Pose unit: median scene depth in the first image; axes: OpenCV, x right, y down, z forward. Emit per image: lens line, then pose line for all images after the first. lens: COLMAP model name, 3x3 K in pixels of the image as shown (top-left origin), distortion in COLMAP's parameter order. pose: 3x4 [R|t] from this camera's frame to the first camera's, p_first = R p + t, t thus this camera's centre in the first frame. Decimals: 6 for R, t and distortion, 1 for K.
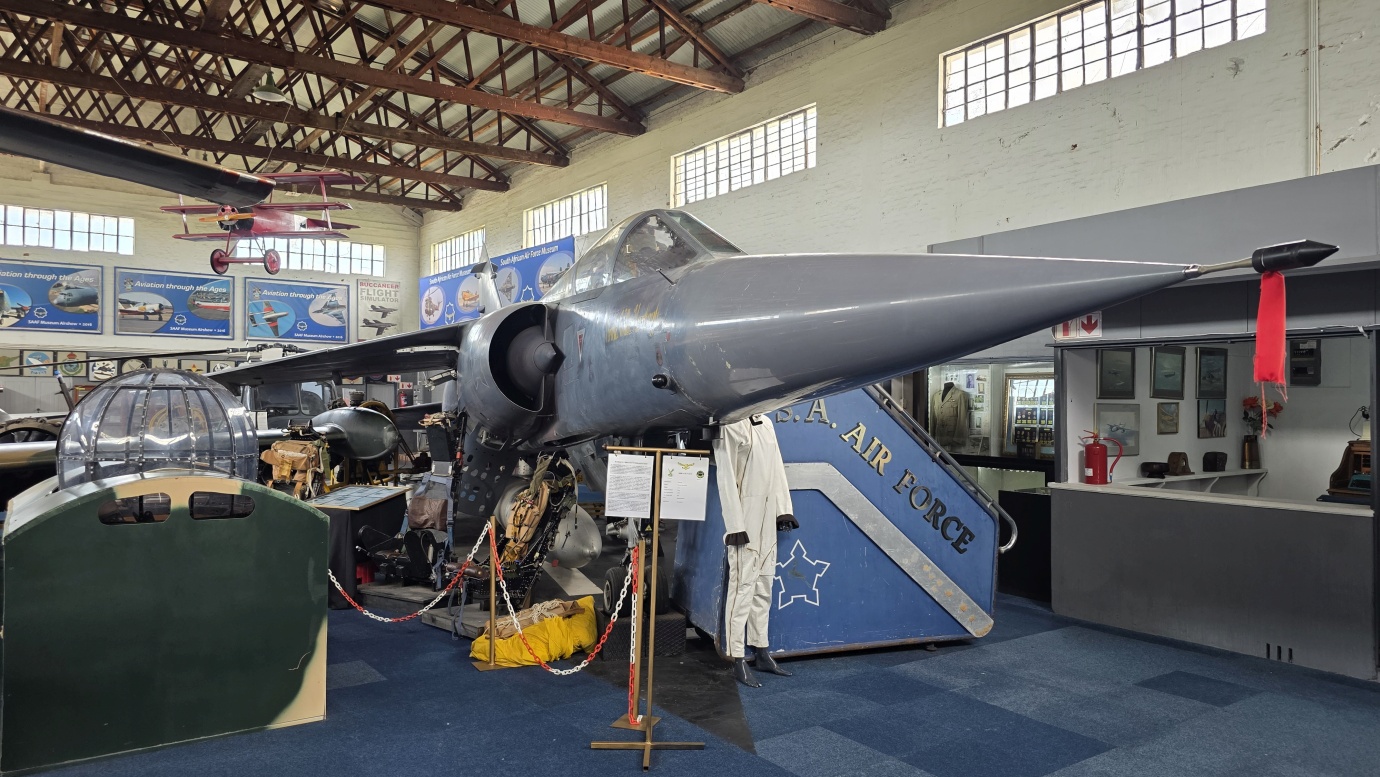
lens RADIAL K [[961.6, 0, 663.7], [0, 961.6, 383.8], [0, 0, 1]] dist [0.069453, -0.037438]
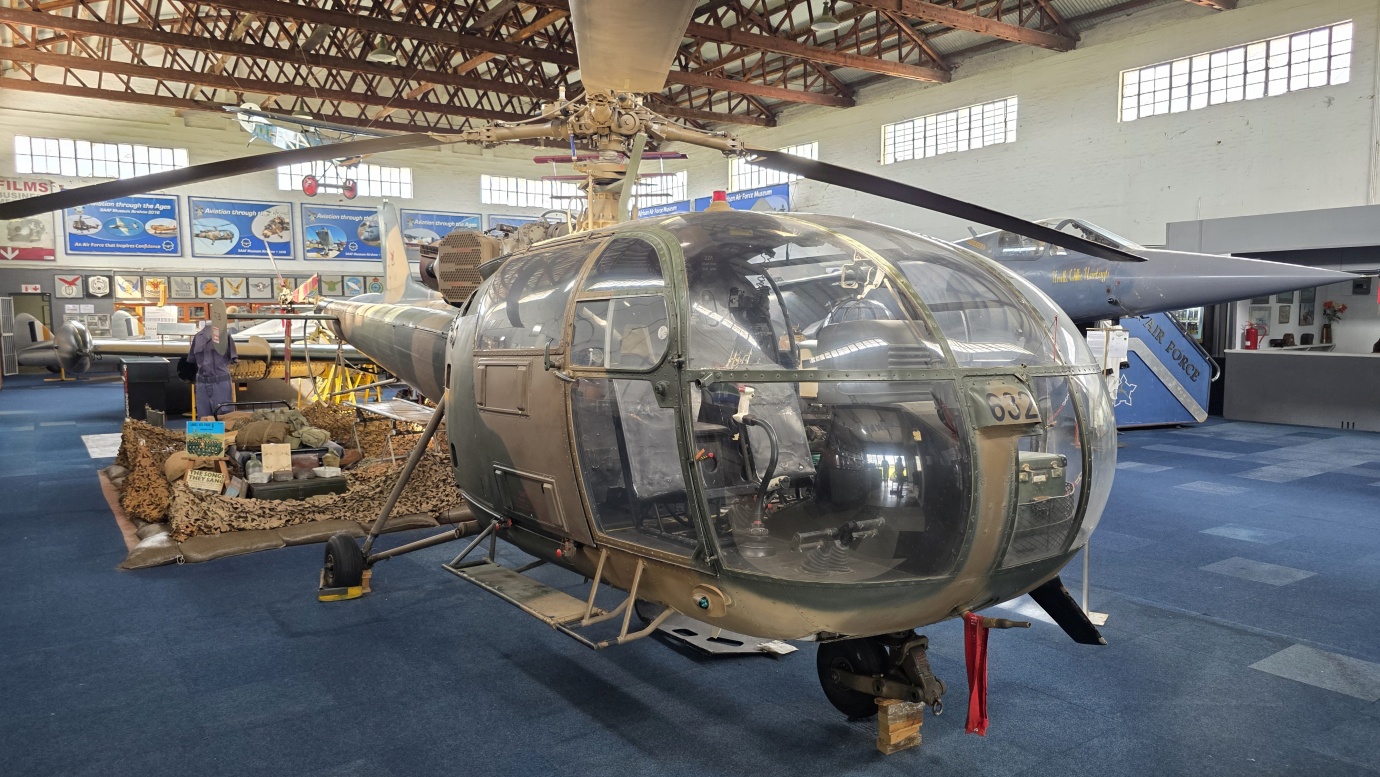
lens RADIAL K [[961.6, 0, 684.8], [0, 961.6, 384.1], [0, 0, 1]] dist [0.069453, -0.037438]
pose [[0.999906, -0.013585, -0.001667, -0.333726], [0.013682, 0.995345, 0.095398, -0.013842], [0.000363, -0.095412, 0.995438, -0.459905]]
